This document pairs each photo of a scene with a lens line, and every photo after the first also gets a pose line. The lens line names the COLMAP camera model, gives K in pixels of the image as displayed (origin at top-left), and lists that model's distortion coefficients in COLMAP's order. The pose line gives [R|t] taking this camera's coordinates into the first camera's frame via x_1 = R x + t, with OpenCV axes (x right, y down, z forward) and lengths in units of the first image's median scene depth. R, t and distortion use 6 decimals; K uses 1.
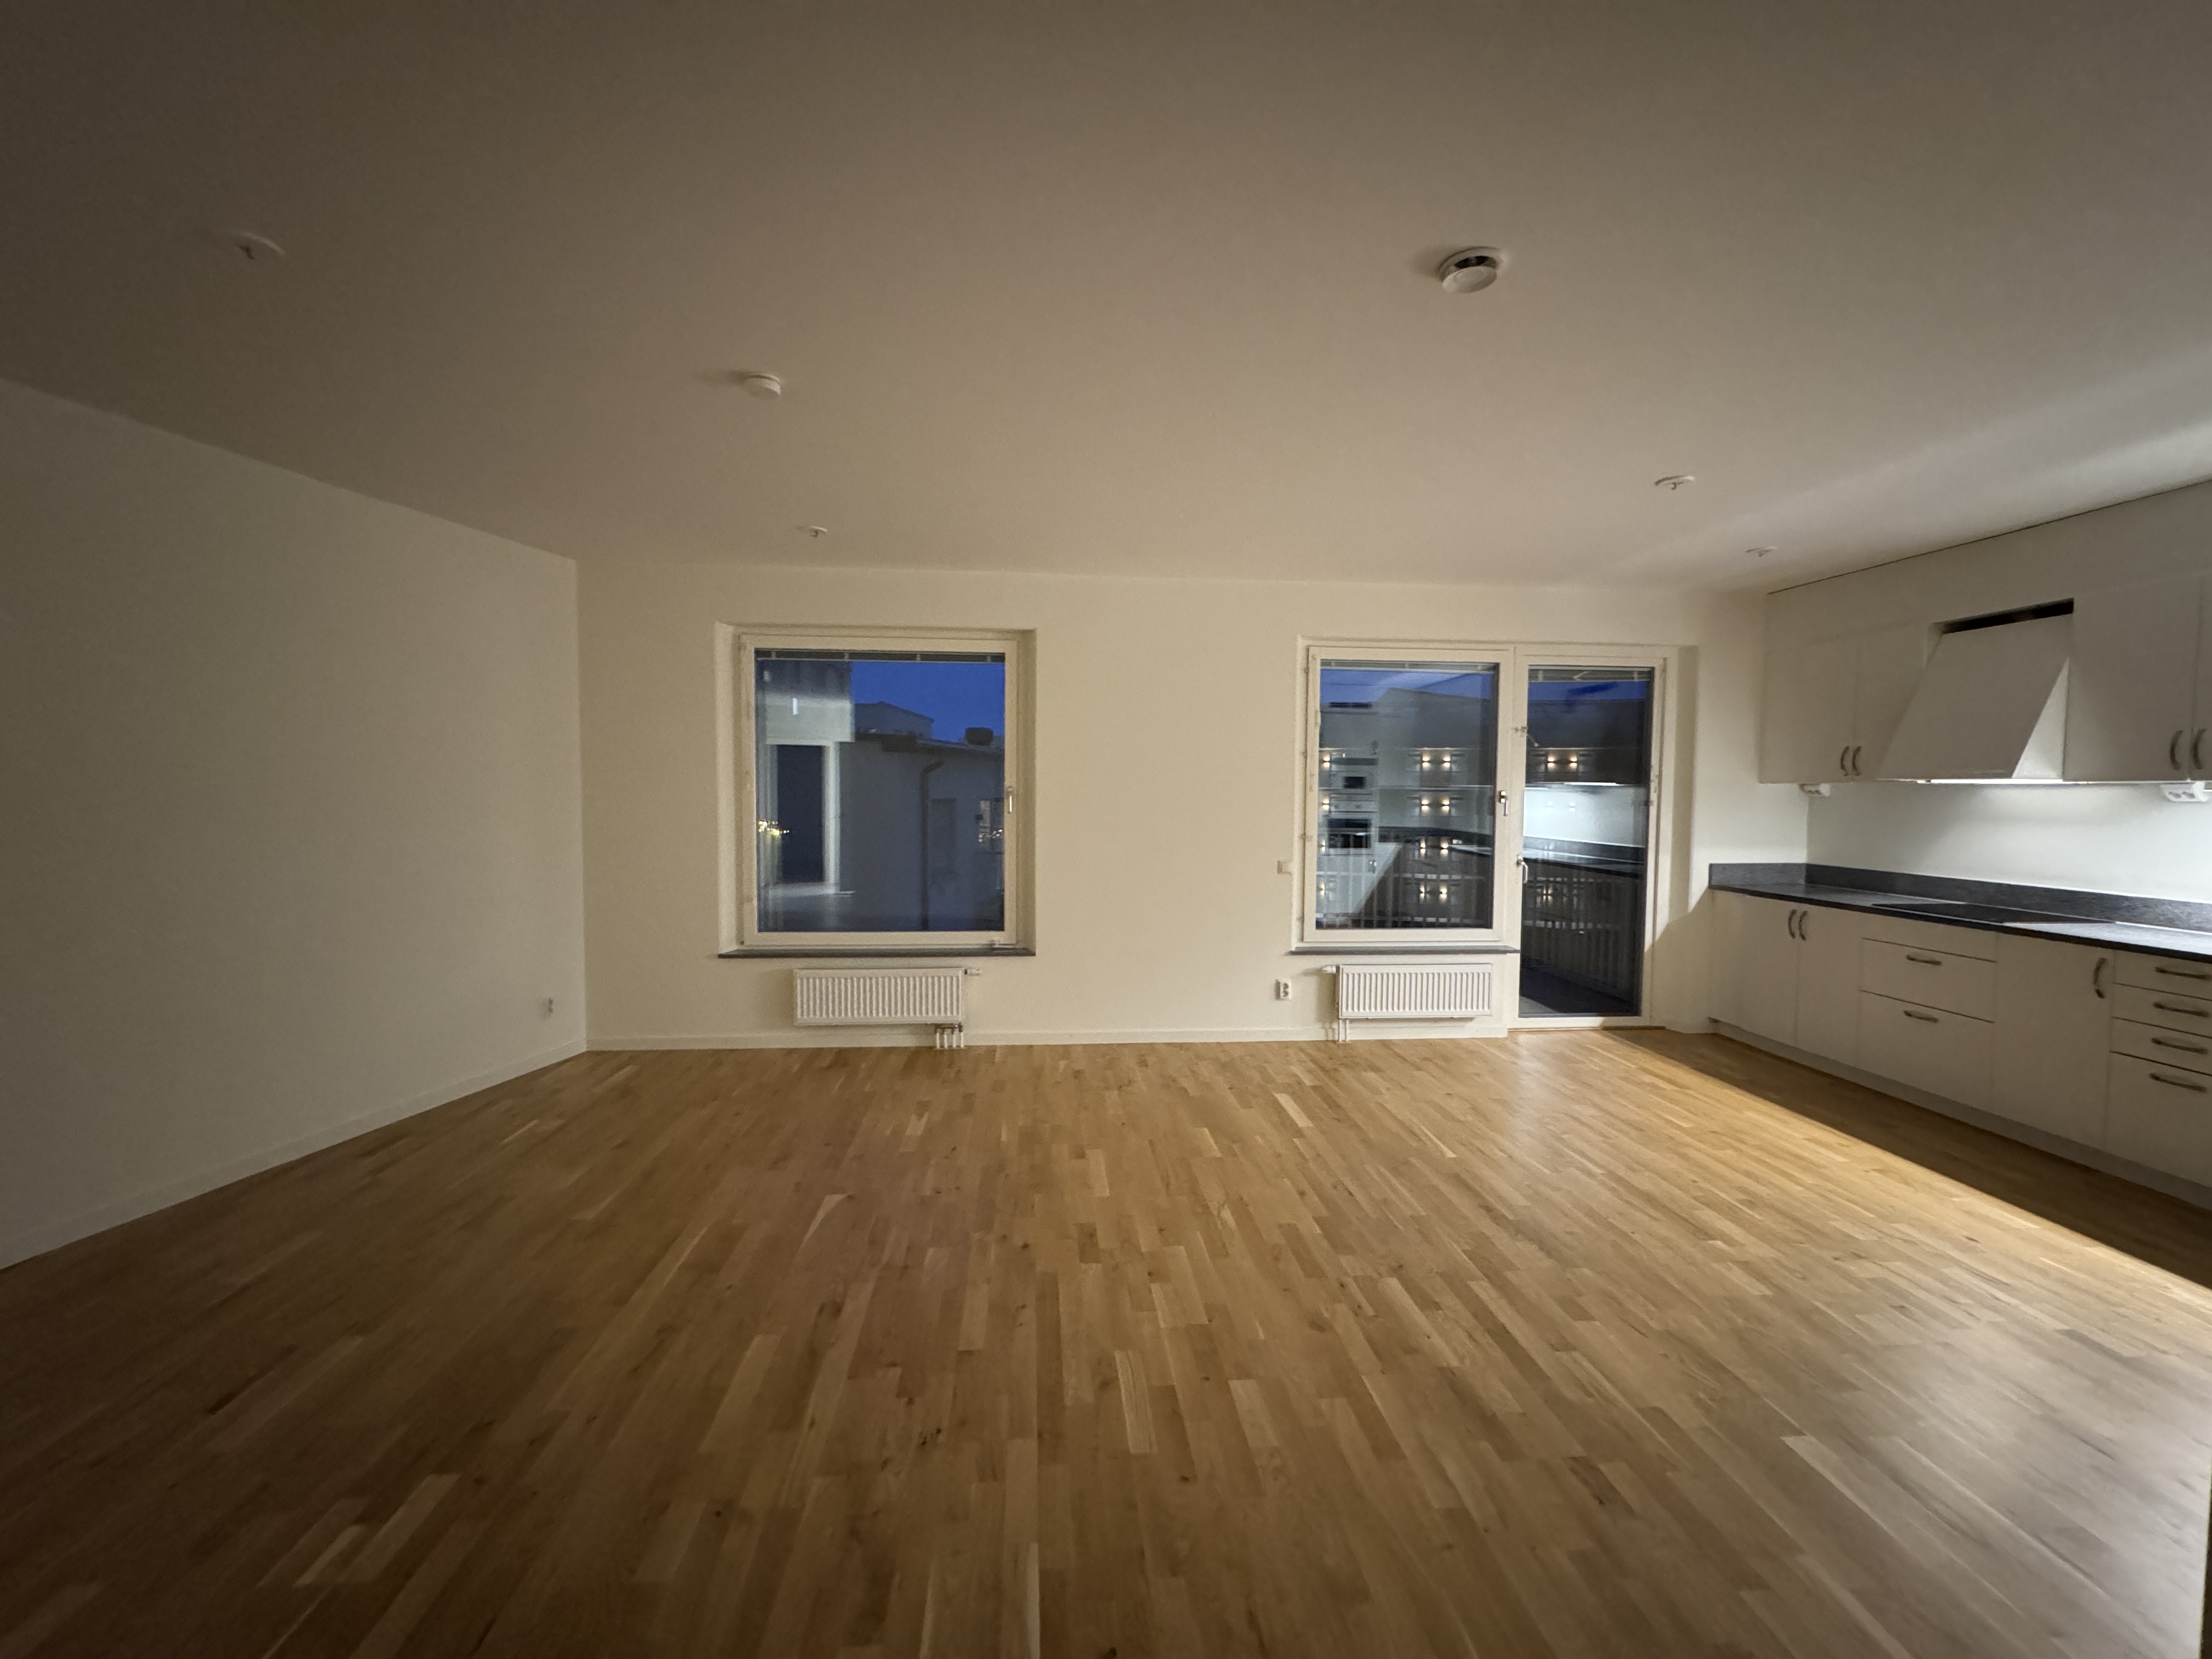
lens RADIAL K [[879.7, 0, 1101.4], [0, 879.7, 827.7], [0, 0, 1]] dist [-0.001740, 0.000506]
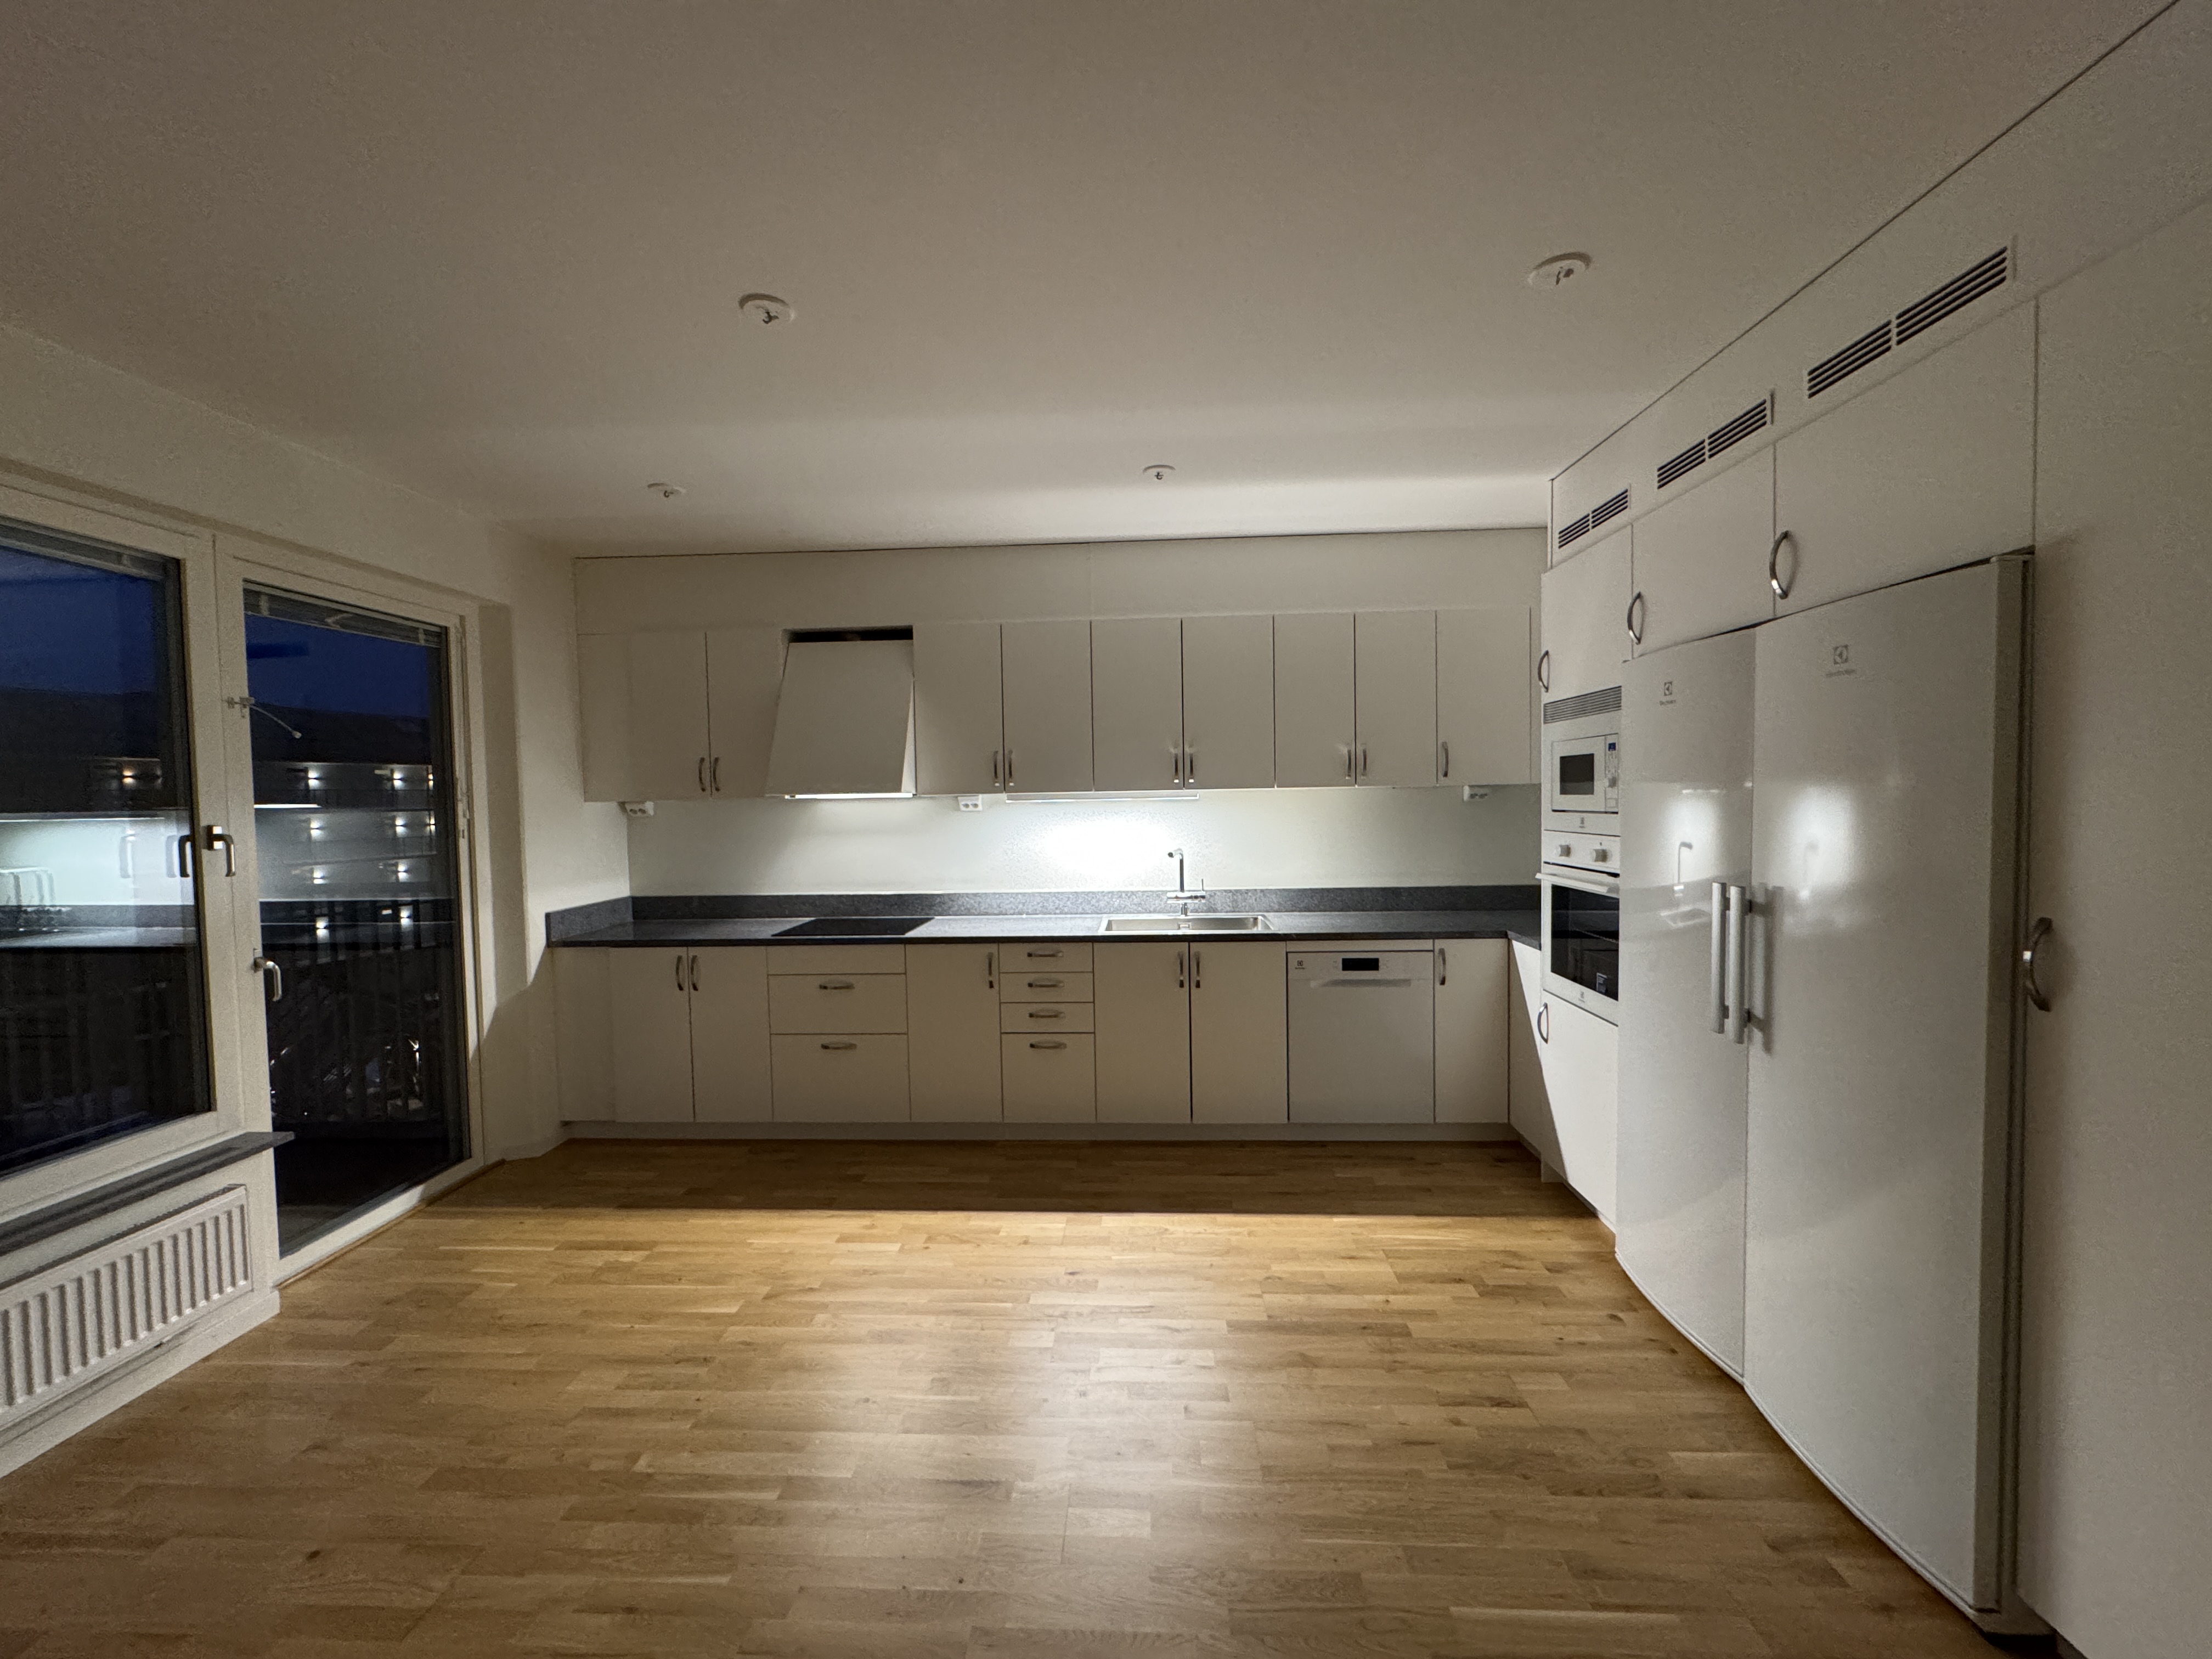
lens RADIAL K [[879.7, 0, 1102.0], [0, 879.7, 829.0], [0, 0, 1]] dist [-0.001740, 0.000506]
pose [[0.132516, -0.046404, 0.990094, 0.040615], [0.063787, 0.997232, 0.038201, -0.028794], [-0.989126, 0.058093, 0.135110, 0.478333]]
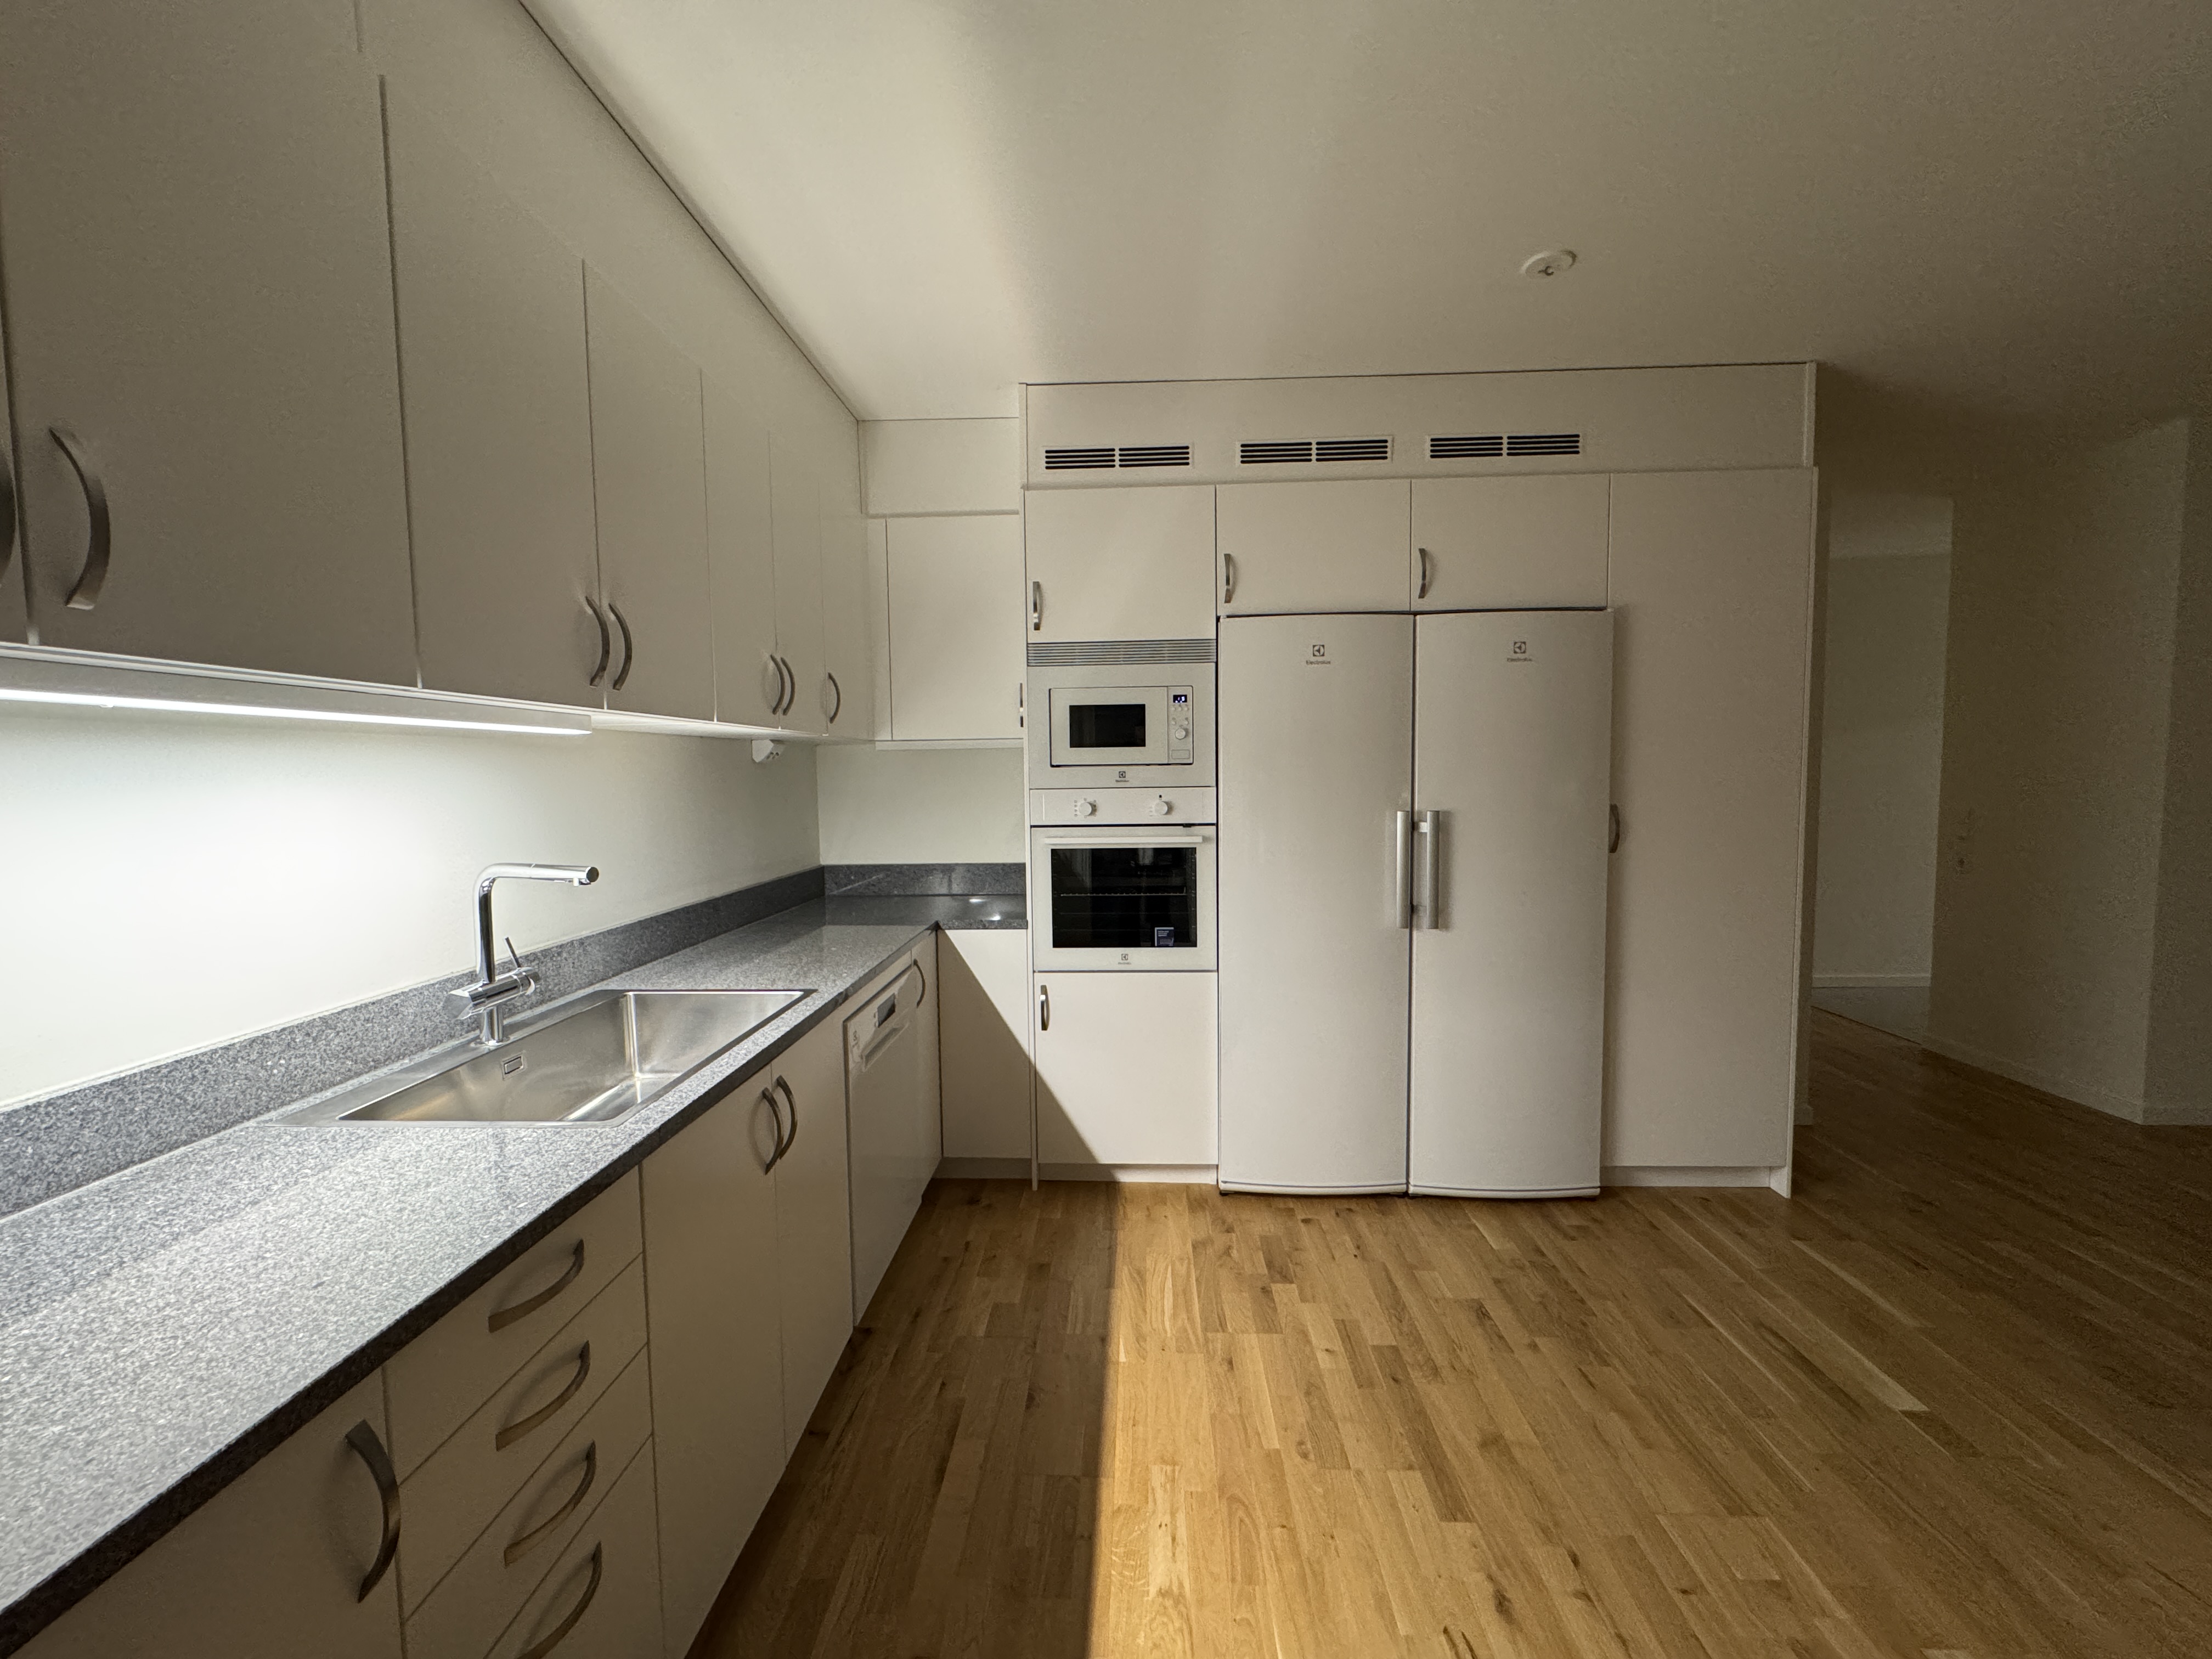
lens RADIAL K [[879.7, 0, 1101.0], [0, 879.7, 827.3], [0, 0, 1]] dist [-0.001740, 0.000506]
pose [[-0.991973, -0.001520, 0.126439, 0.631141], [0.012447, 0.993898, 0.109602, -0.018899], [-0.125834, 0.110296, -0.985901, 0.808521]]
